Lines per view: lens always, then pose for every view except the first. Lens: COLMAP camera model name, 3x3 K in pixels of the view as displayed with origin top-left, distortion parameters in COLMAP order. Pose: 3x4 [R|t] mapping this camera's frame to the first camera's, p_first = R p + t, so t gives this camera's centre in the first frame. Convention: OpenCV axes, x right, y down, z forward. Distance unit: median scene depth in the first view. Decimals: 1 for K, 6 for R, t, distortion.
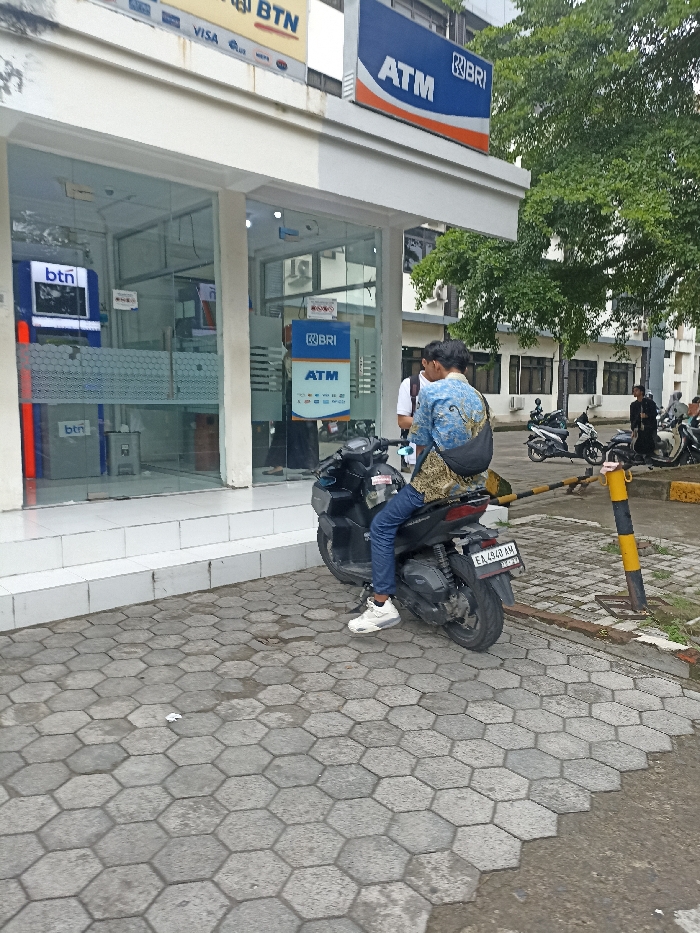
lens RADIAL K [[699.1, 0, 357.3], [0, 699.1, 473.9], [0, 0, 1]] dist [0.011276, -0.001413]
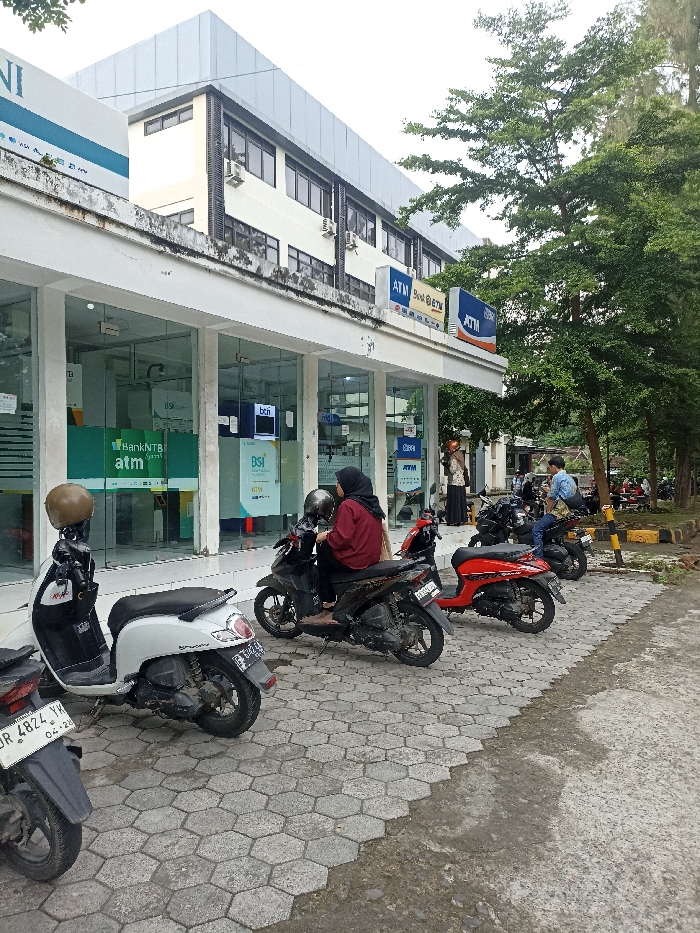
lens RADIAL K [[699.1, 0, 343.9], [0, 699.1, 467.2], [0, 0, 1]] dist [0.011276, -0.001413]
pose [[0.964776, -0.007823, 0.262955, -0.690824], [0.040922, 0.991853, -0.120633, 0.065704], [-0.259869, 0.127144, 0.957237, -0.662682]]
